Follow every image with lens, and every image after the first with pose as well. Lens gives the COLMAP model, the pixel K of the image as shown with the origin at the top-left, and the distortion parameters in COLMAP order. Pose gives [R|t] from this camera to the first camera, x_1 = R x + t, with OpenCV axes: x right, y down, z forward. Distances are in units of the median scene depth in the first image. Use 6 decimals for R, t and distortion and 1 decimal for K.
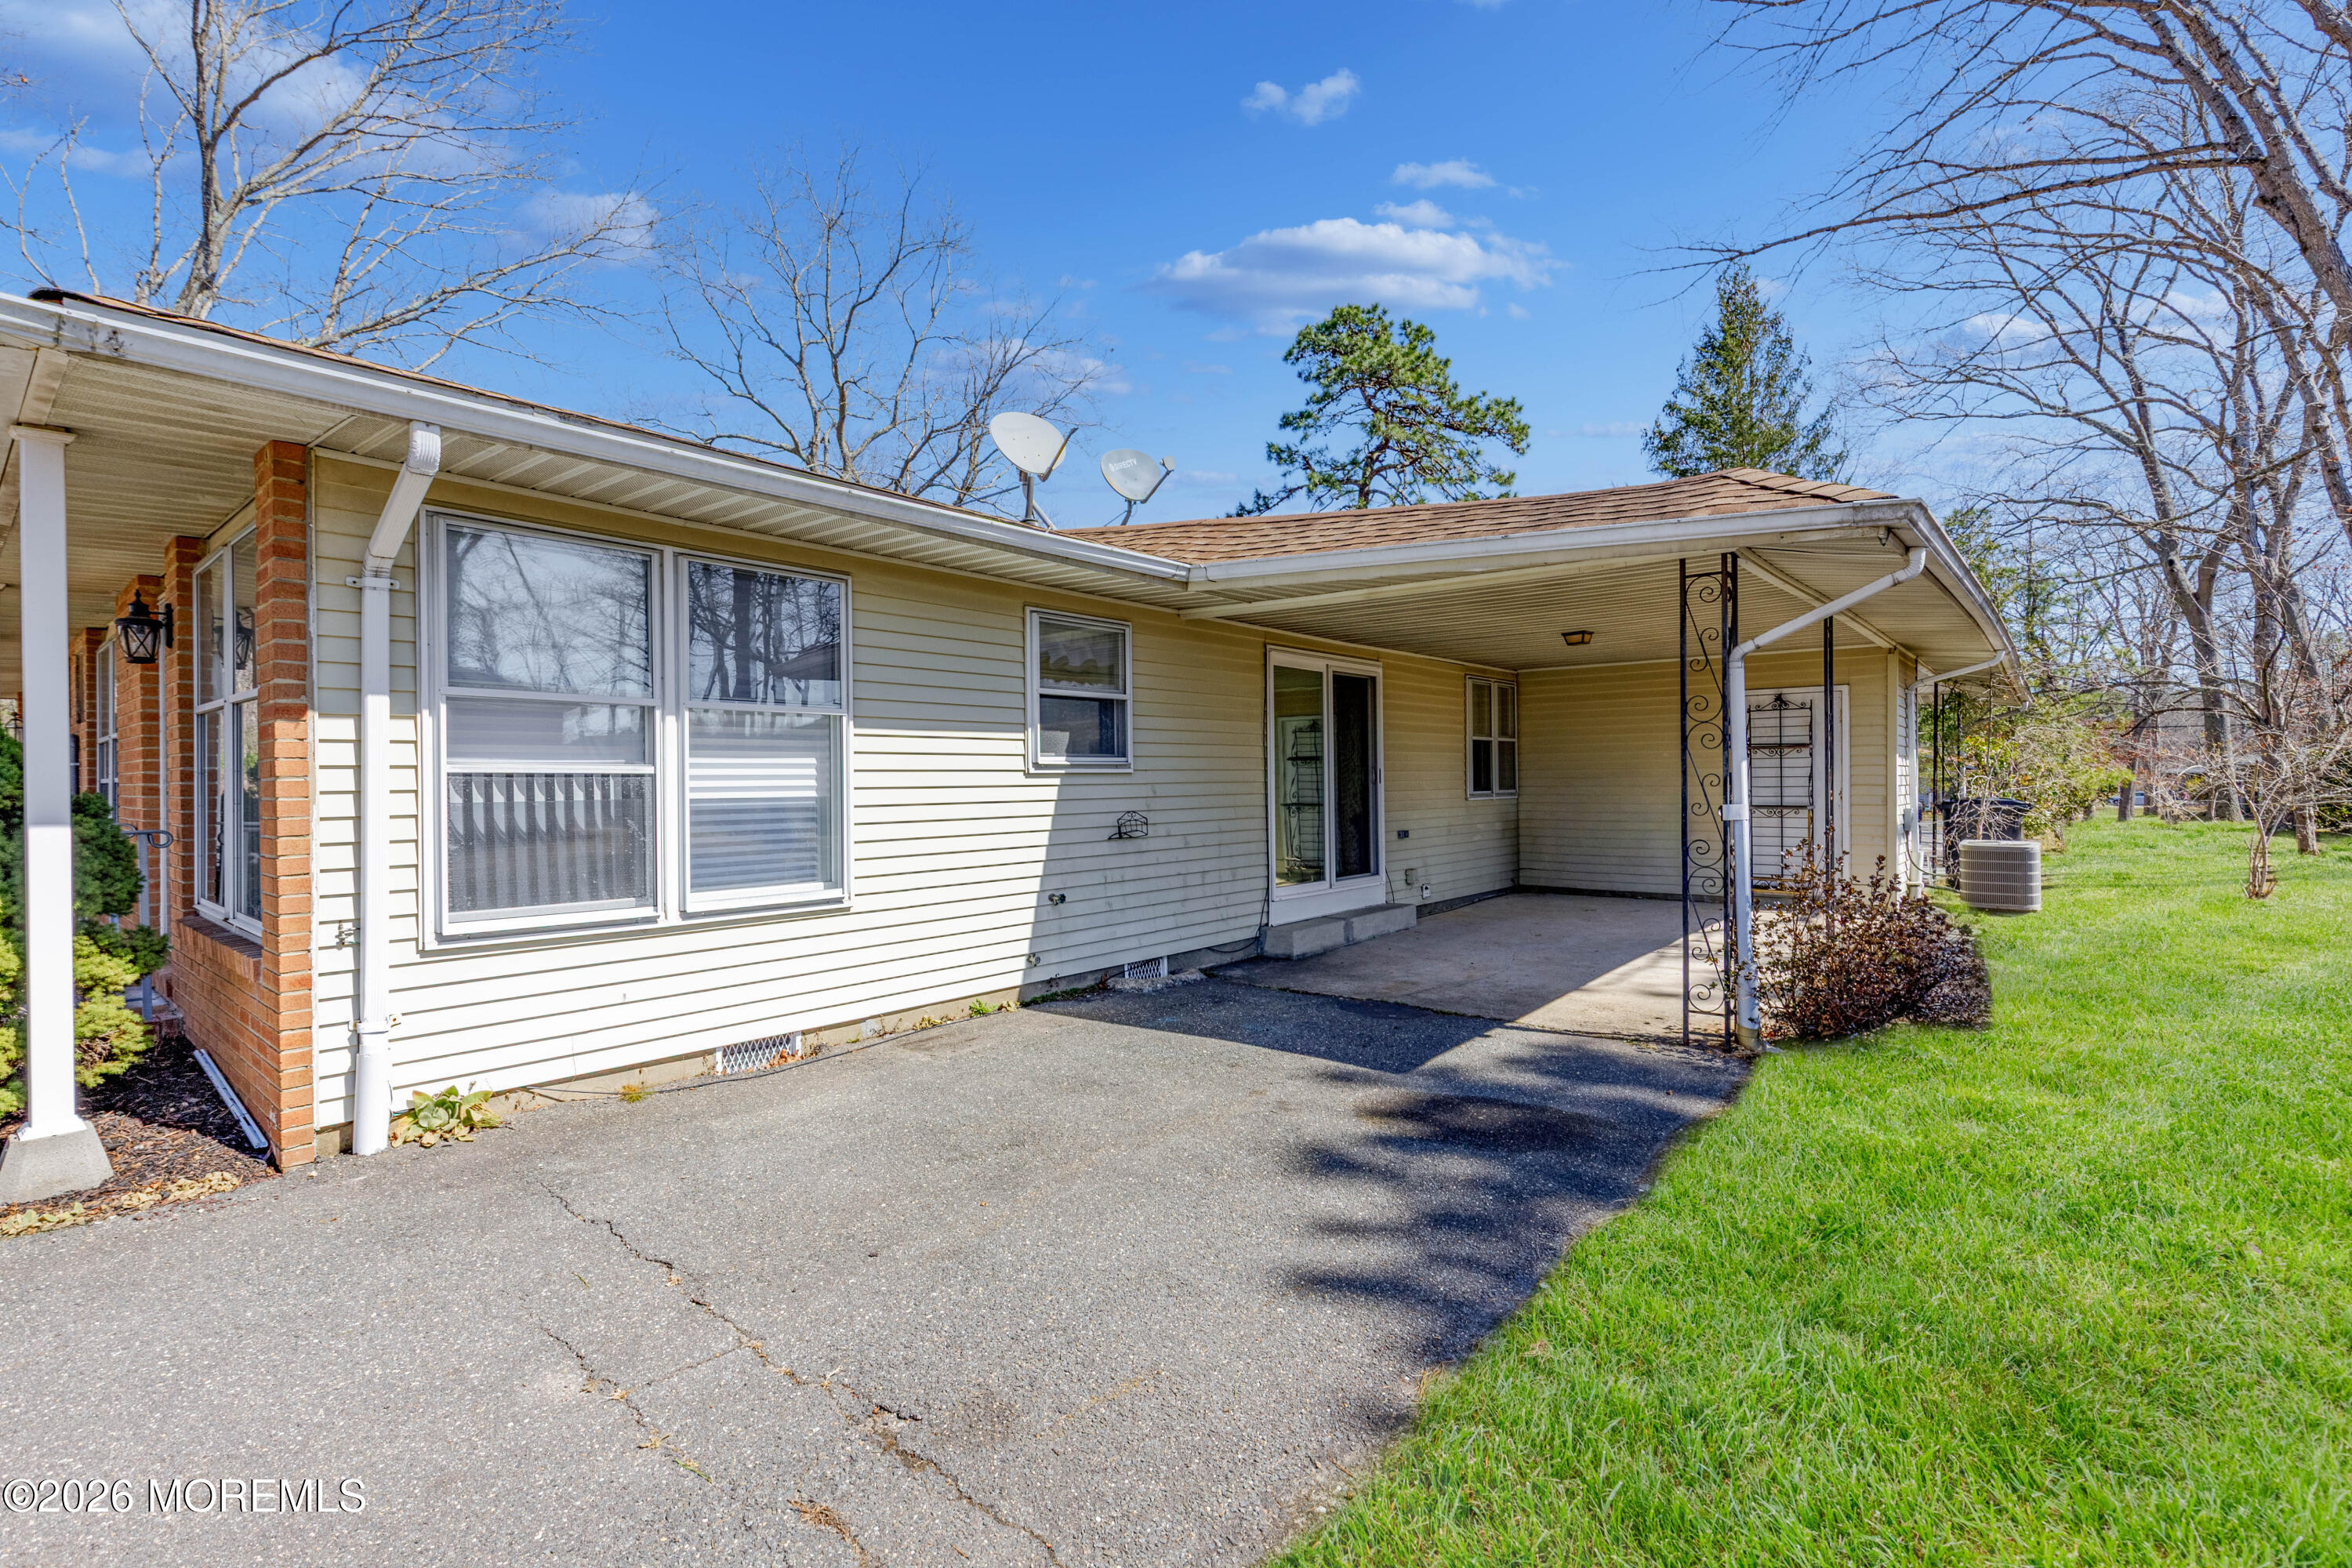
lens RADIAL K [[1069.4, 0, 1166.0], [0, 1069.4, 772.9], [0, 0, 1]] dist [0.004368, 0.000289]
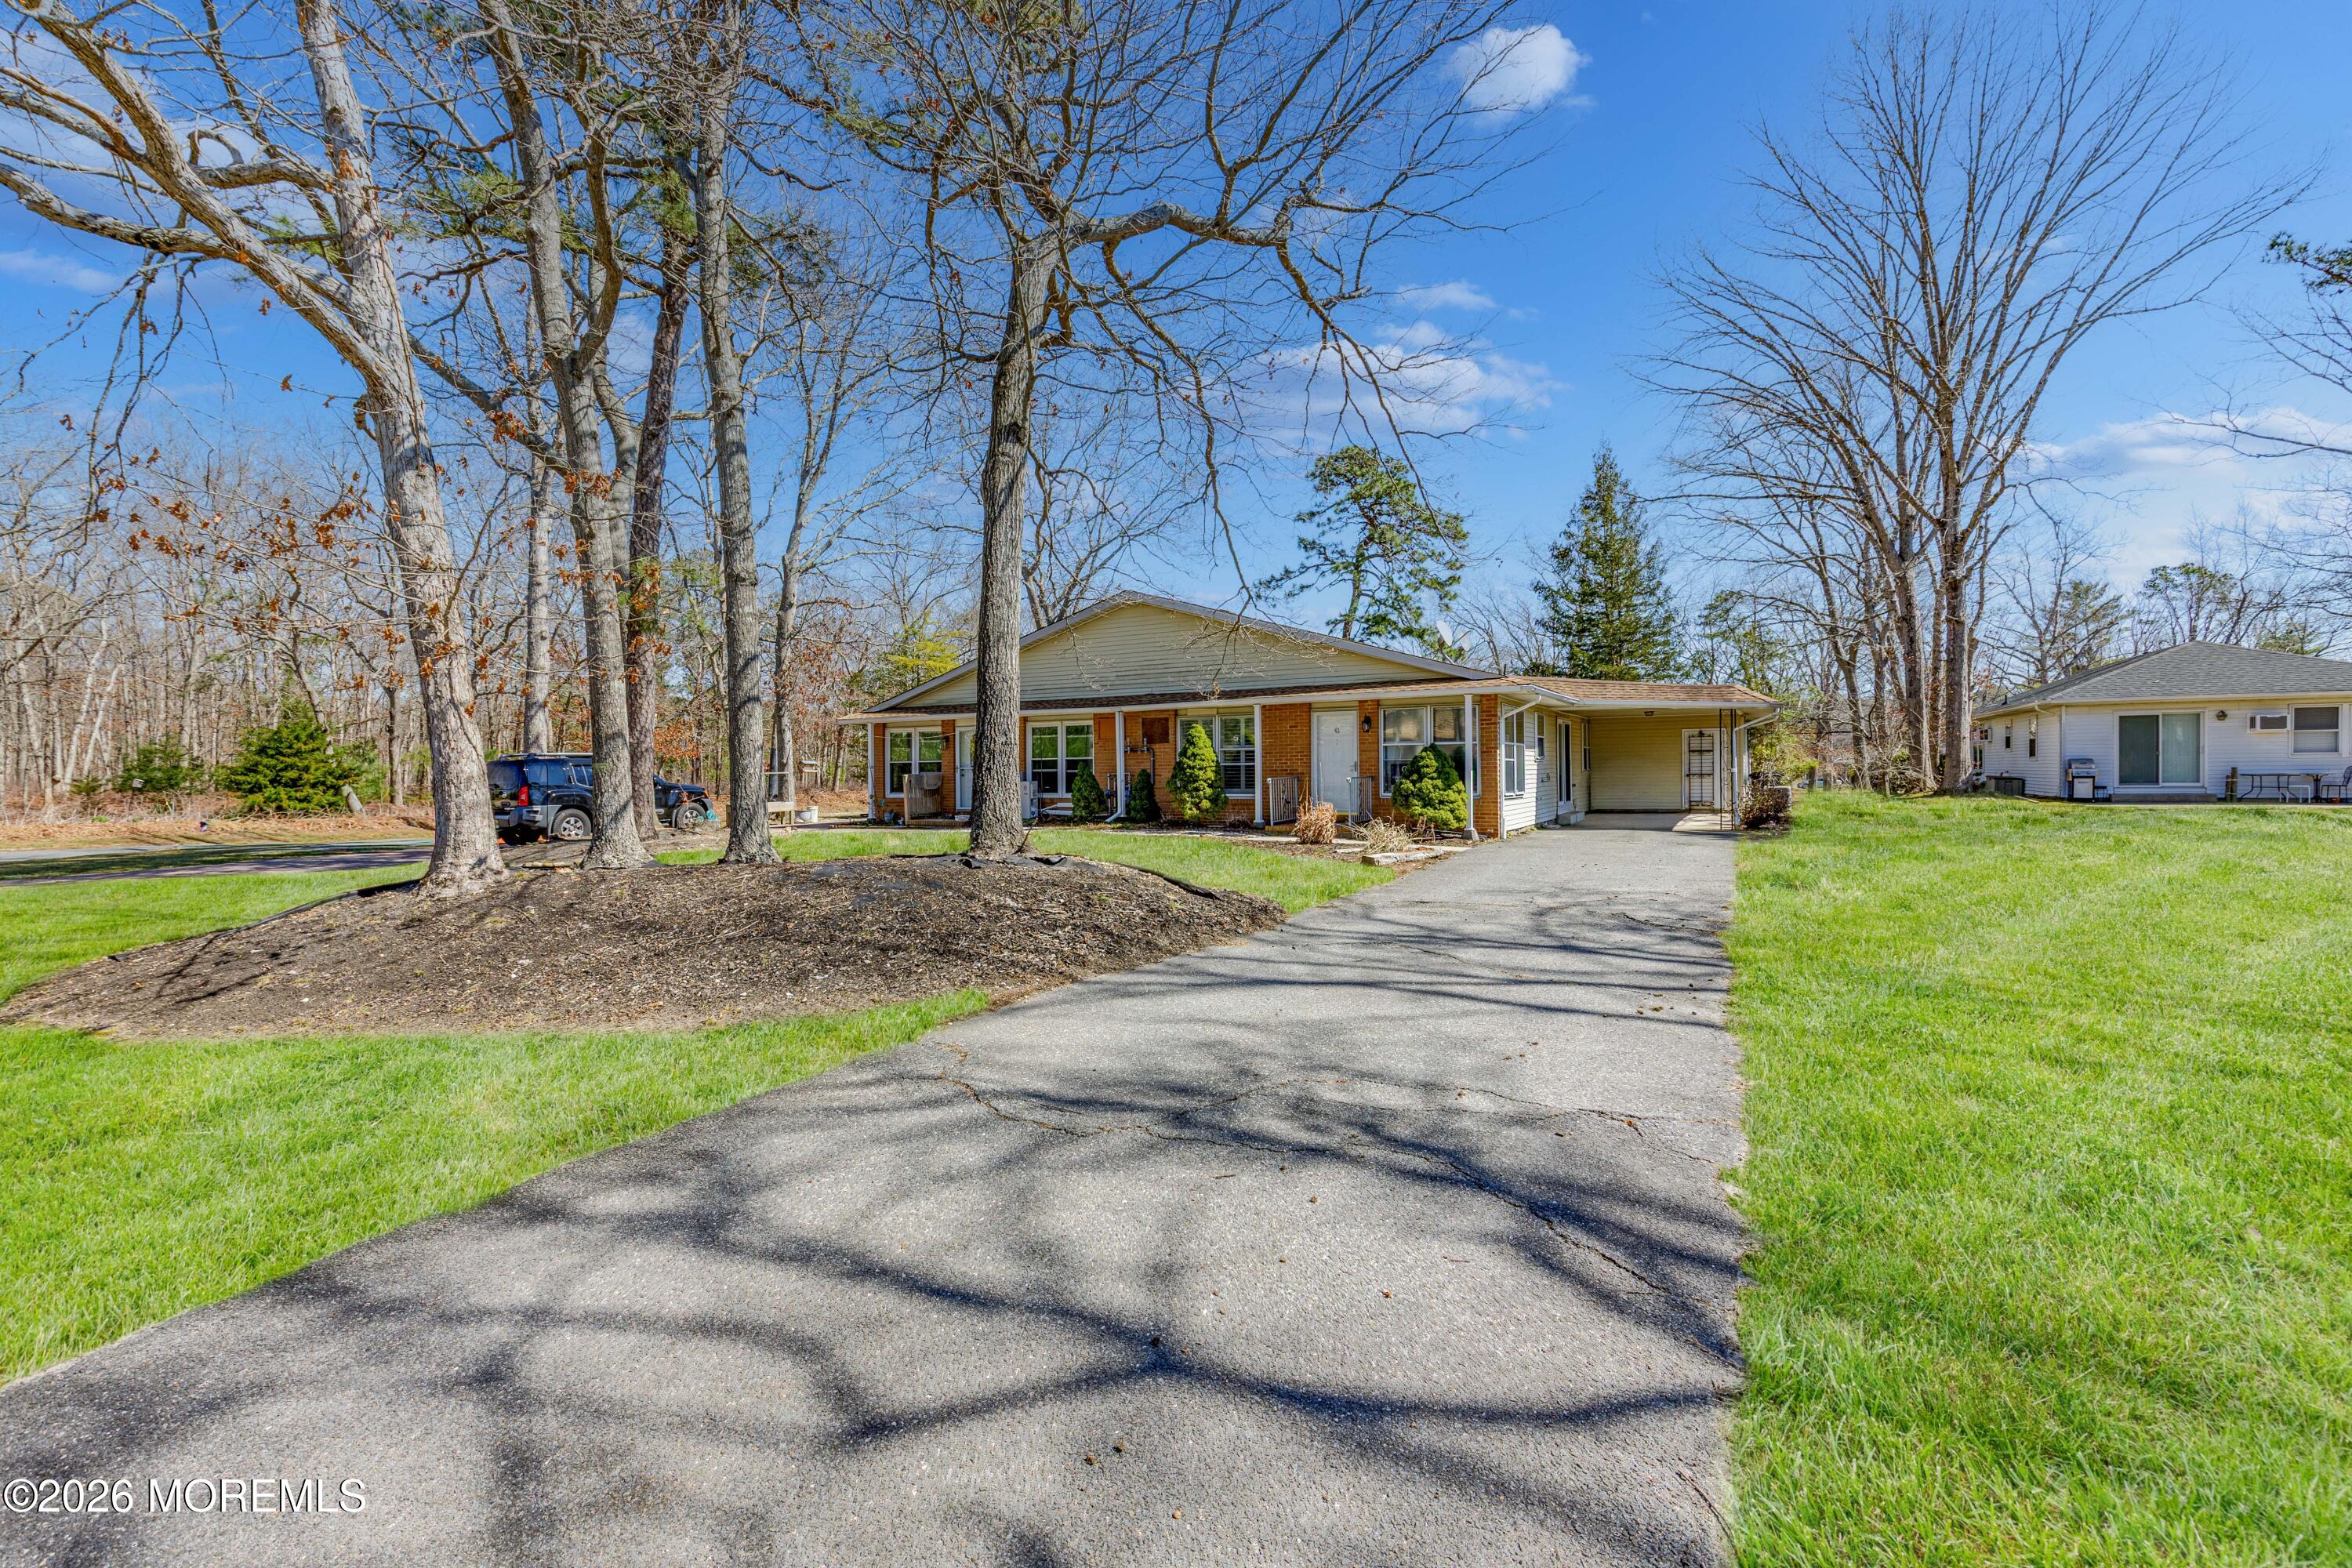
lens RADIAL K [[1069.4, 0, 1160.1], [0, 1069.4, 782.1], [0, 0, 1]] dist [0.004368, 0.000289]
pose [[0.982772, -0.006529, 0.184709, -0.827351], [0.003934, 0.999888, 0.014411, 0.005568], [-0.184783, -0.013436, 0.982688, -0.906329]]
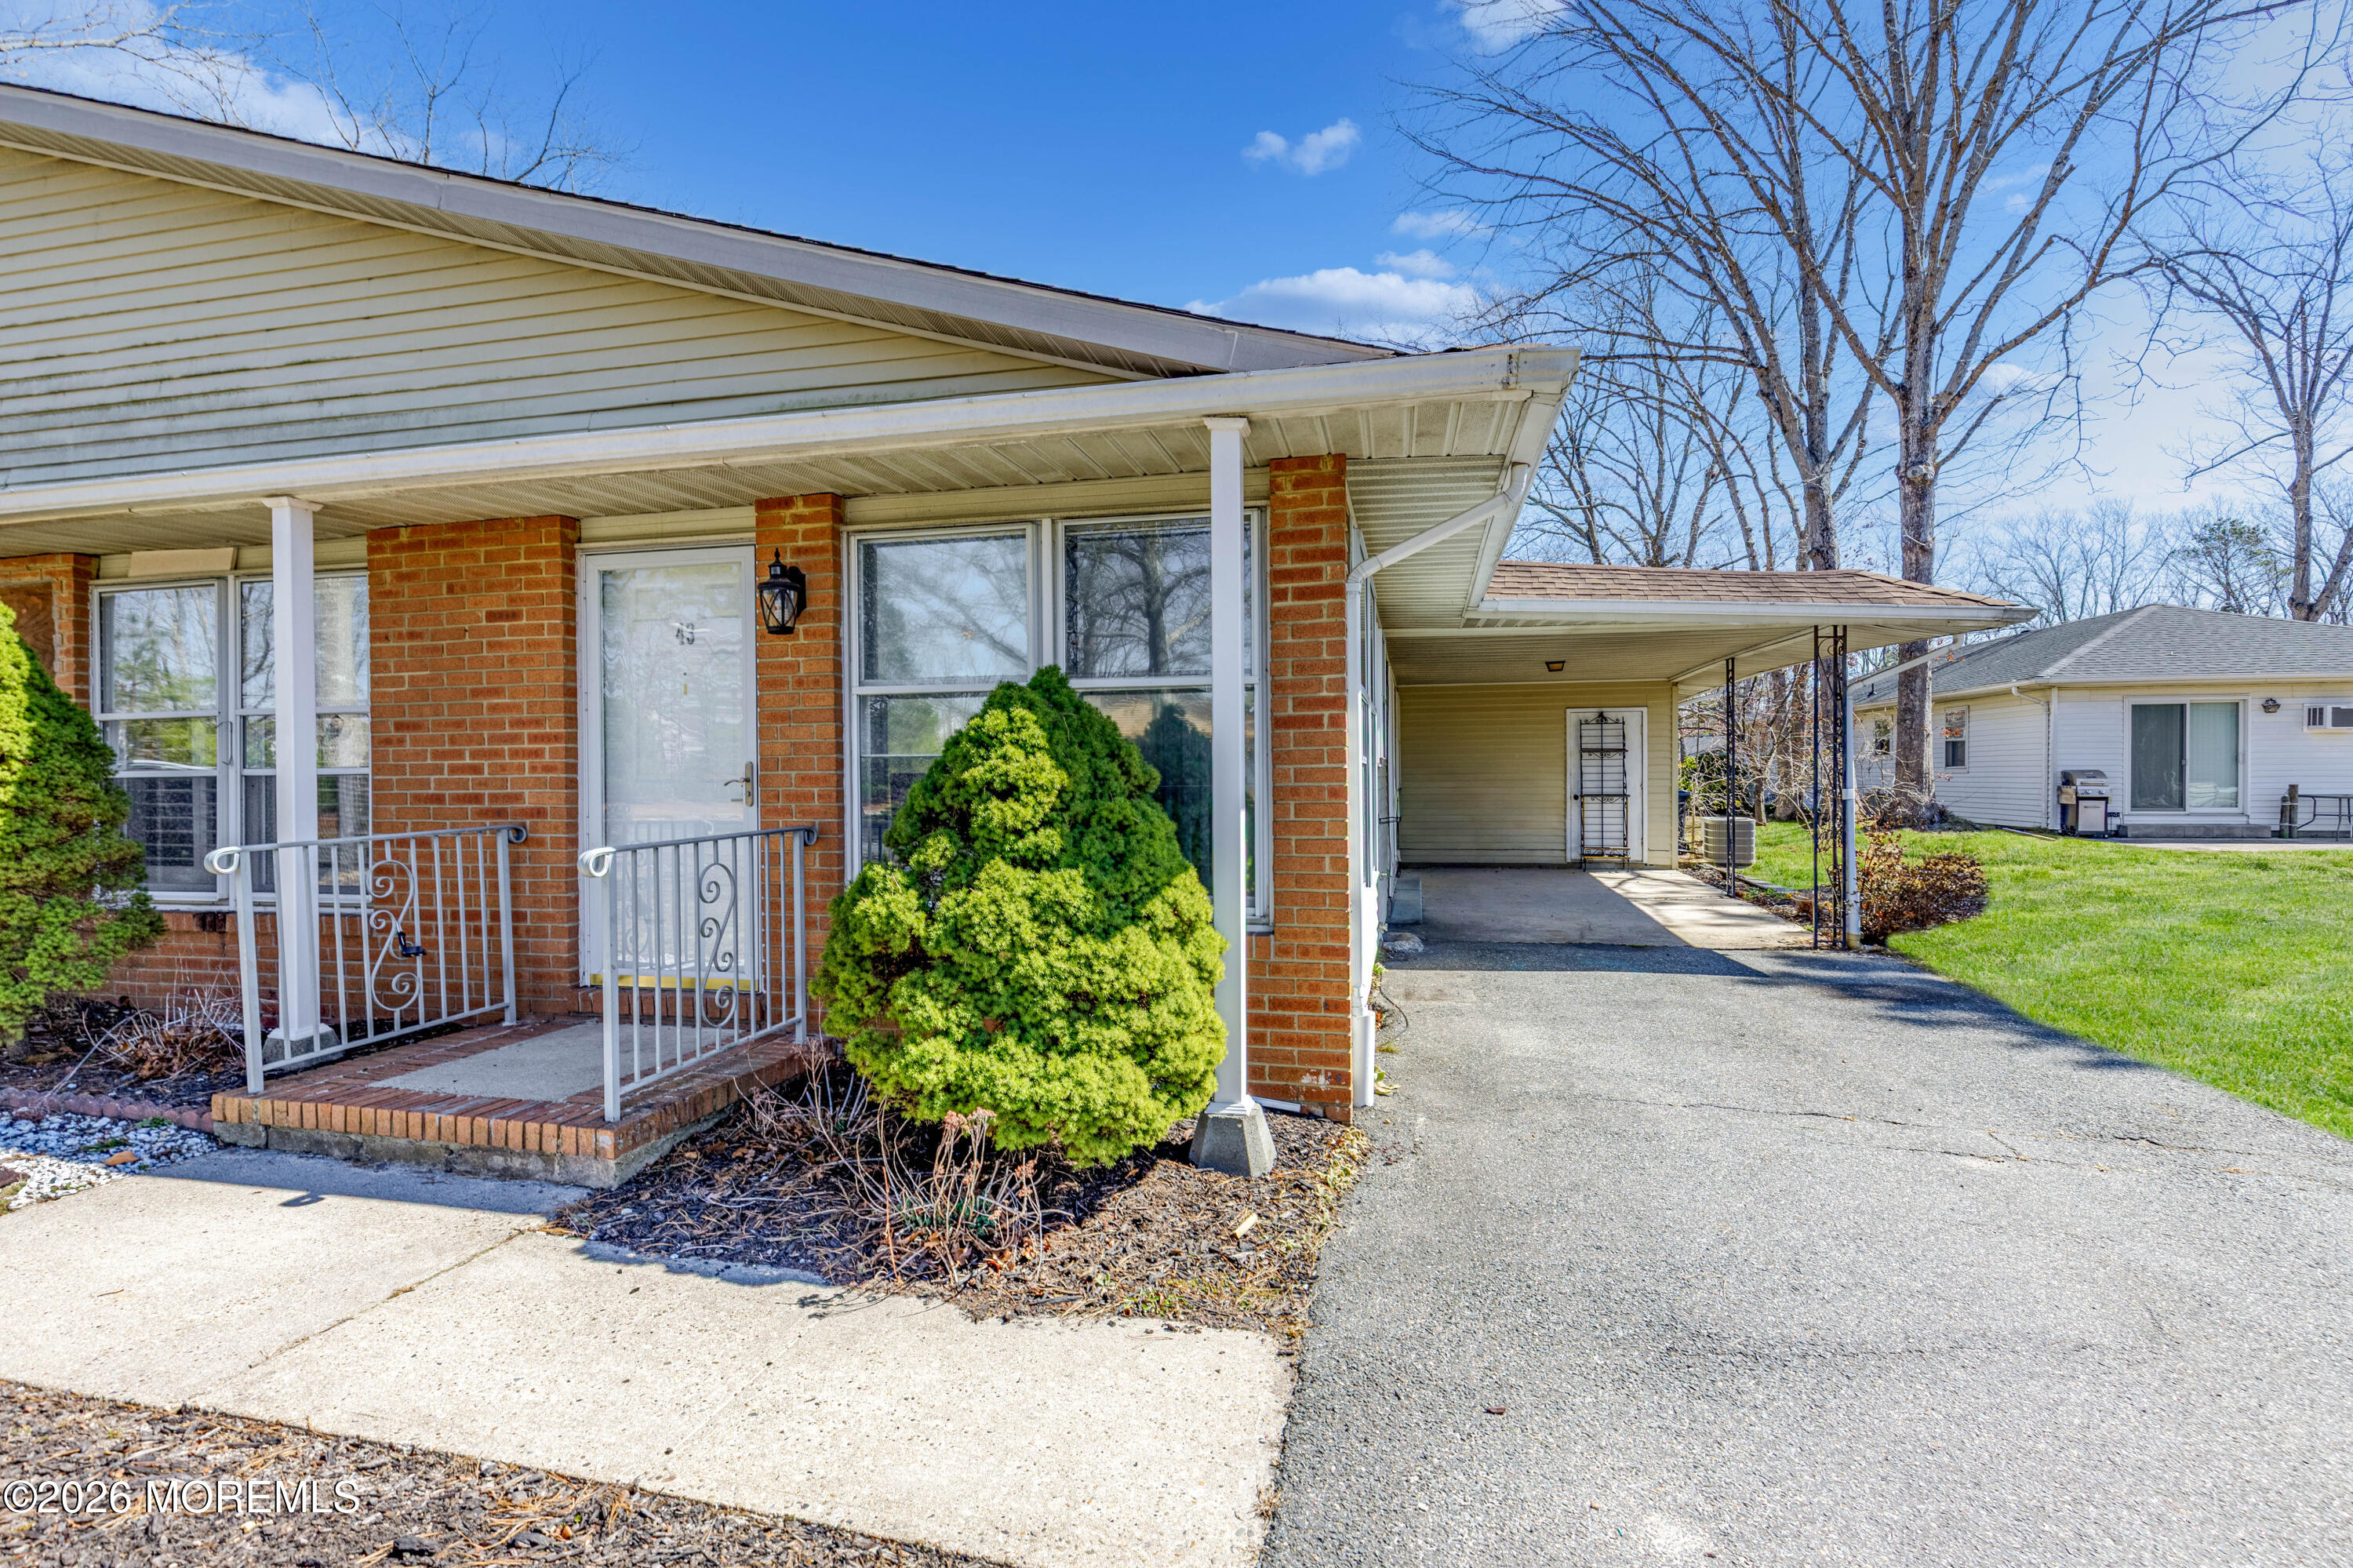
lens RADIAL K [[1069.9, 0, 1169.5], [0, 1069.9, 788.2], [0, 0, 1]] dist [0.004368, 0.000289]
pose [[0.888594, -0.004969, 0.458668, -0.373168], [-0.001875, 0.999894, 0.014463, 0.002900], [-0.458691, -0.013712, 0.888490, 0.029607]]
